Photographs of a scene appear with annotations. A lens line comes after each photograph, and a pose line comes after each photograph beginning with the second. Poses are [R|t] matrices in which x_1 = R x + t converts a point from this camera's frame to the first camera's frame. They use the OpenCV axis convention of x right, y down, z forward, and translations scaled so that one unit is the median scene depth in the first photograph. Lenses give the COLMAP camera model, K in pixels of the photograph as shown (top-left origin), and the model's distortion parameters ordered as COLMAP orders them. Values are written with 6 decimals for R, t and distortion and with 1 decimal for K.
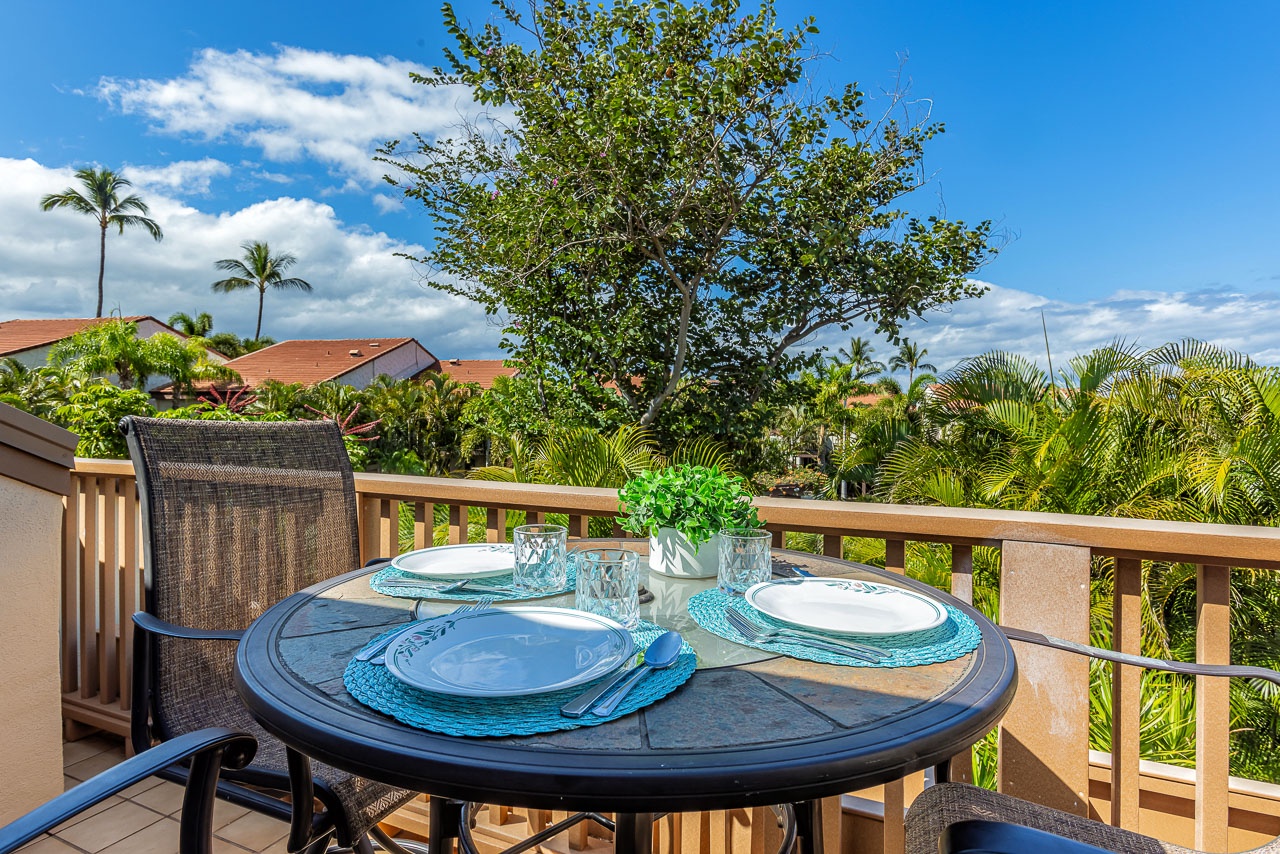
lens RADIAL K [[685.5, 0, 654.4], [0, 685.5, 421.7], [0, 0, 1]] dist [-0.005989, -0.001134]
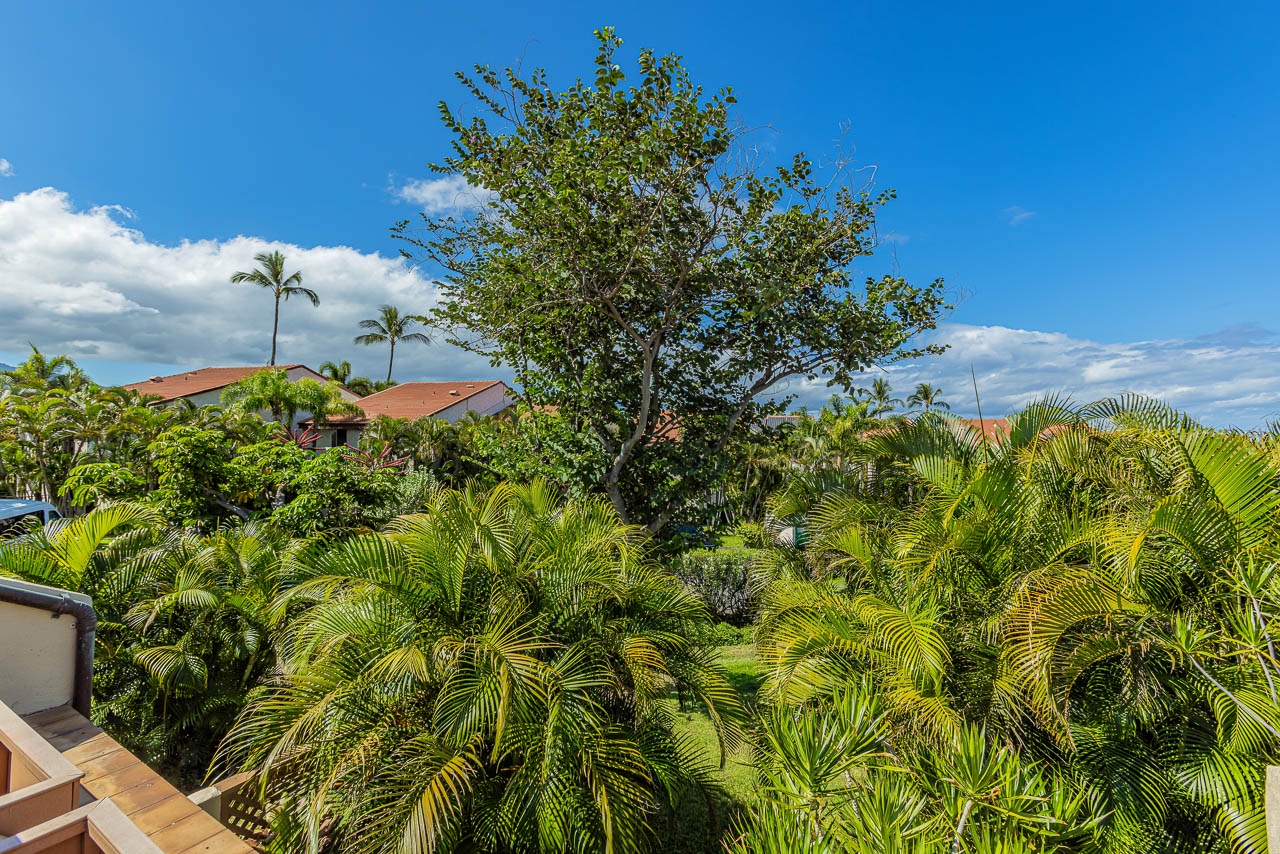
lens RADIAL K [[559.7, 0, 652.4], [0, 559.7, 438.0], [0, 0, 1]] dist [-0.021140, 0.000397]
pose [[0.994161, 0.010770, -0.107372, 0.112902], [-0.012487, 0.999804, -0.015333, -0.022368], [0.107186, 0.016584, 0.994101, 0.081401]]
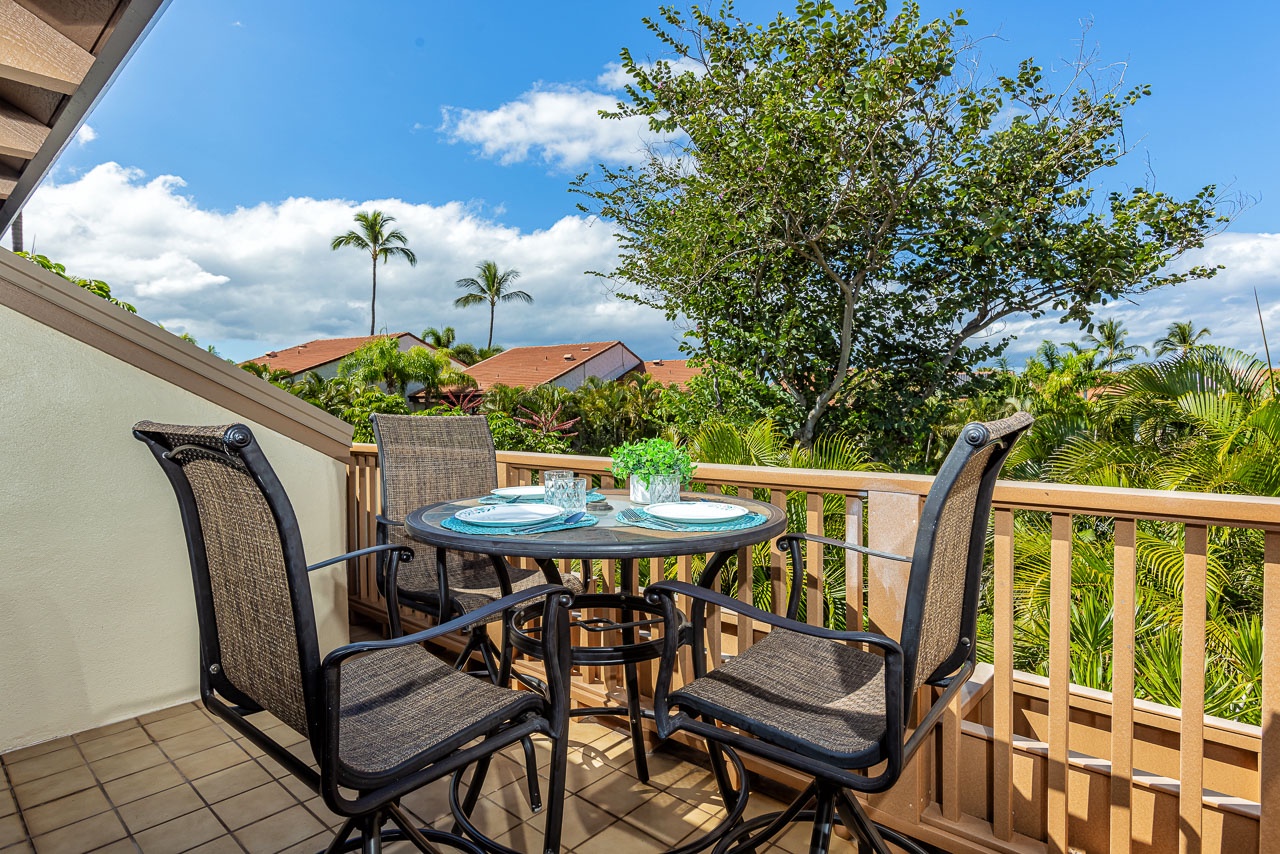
lens RADIAL K [[693.1, 0, 640.0], [0, 693.1, 427.0], [0, 0, 1]] dist [-0.003220, -0.000391]
pose [[0.950453, -0.002987, -0.310853, 0.053444], [0.006397, 0.999930, 0.009952, 0.001754], [0.310801, -0.011447, 0.950406, -0.061179]]
